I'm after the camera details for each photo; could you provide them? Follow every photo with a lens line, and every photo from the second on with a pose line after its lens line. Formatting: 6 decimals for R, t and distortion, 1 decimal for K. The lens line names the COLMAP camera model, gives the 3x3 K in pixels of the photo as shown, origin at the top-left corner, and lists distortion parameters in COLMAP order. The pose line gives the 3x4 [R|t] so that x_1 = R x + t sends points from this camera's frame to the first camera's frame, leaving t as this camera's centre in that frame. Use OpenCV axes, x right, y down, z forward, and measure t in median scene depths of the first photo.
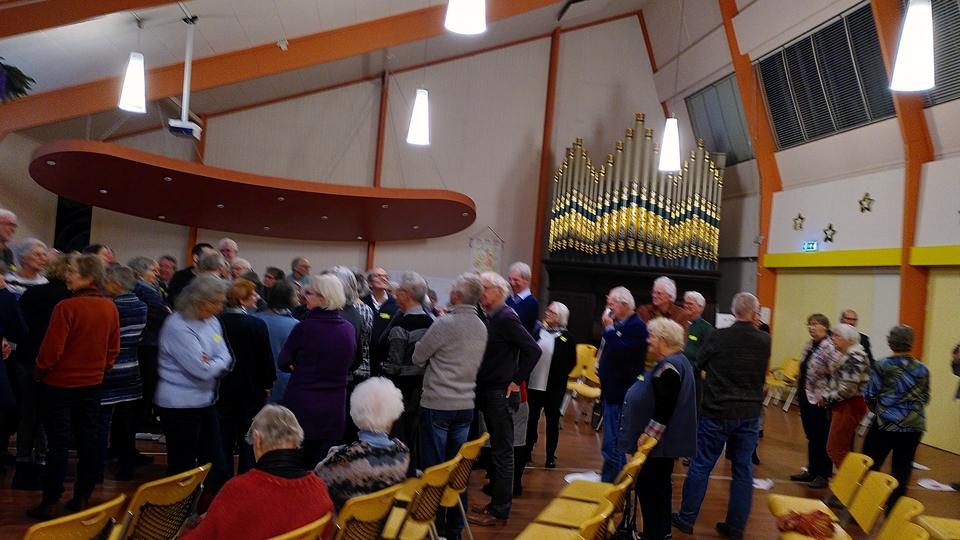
lens RADIAL K [[758.2, 0, 482.4], [0, 758.2, 270.1], [0, 0, 1]] dist [0.119068, -0.107417]
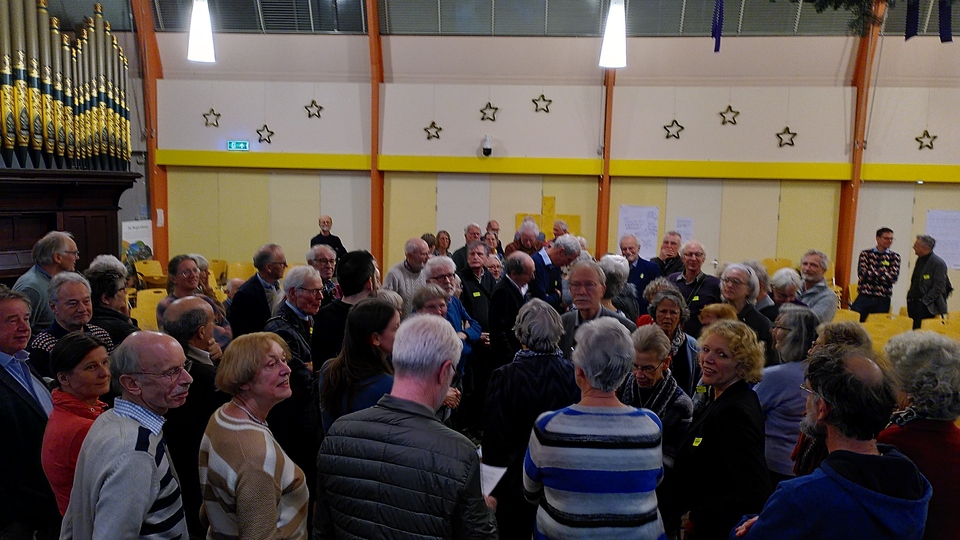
lens RADIAL K [[758.2, 0, 474.1], [0, 758.2, 263.5], [0, 0, 1]] dist [0.119068, -0.107417]
pose [[0.263681, -0.172055, 0.949141, -0.413168], [-0.015819, 0.983060, 0.182598, -0.060591], [-0.964480, -0.063162, 0.256493, 0.404480]]
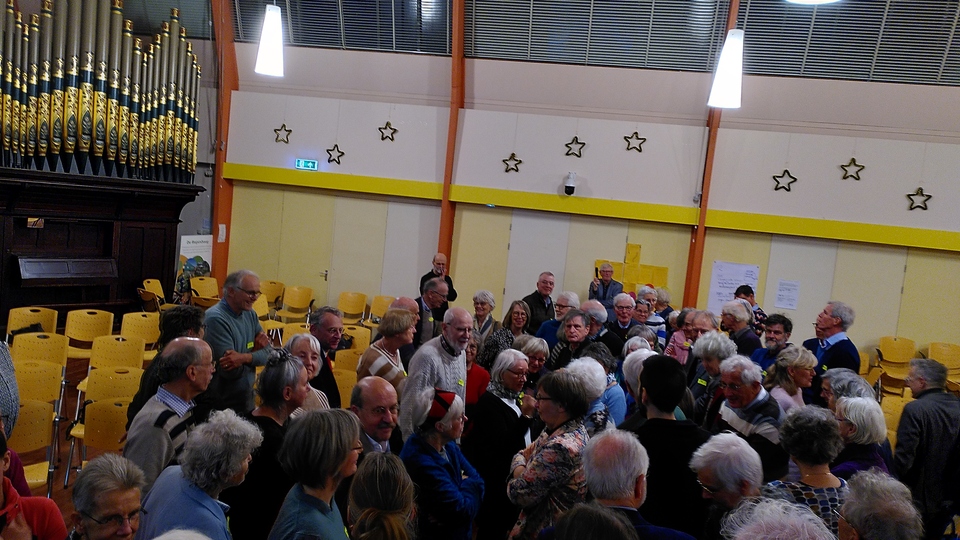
lens RADIAL K [[758.2, 0, 480.3], [0, 758.2, 269.3], [0, 0, 1]] dist [0.119068, -0.107417]
pose [[0.362206, -0.122817, 0.923971, -0.338072], [-0.083782, 0.982979, 0.163503, -0.068255], [-0.928325, -0.136634, 0.345751, 0.421824]]
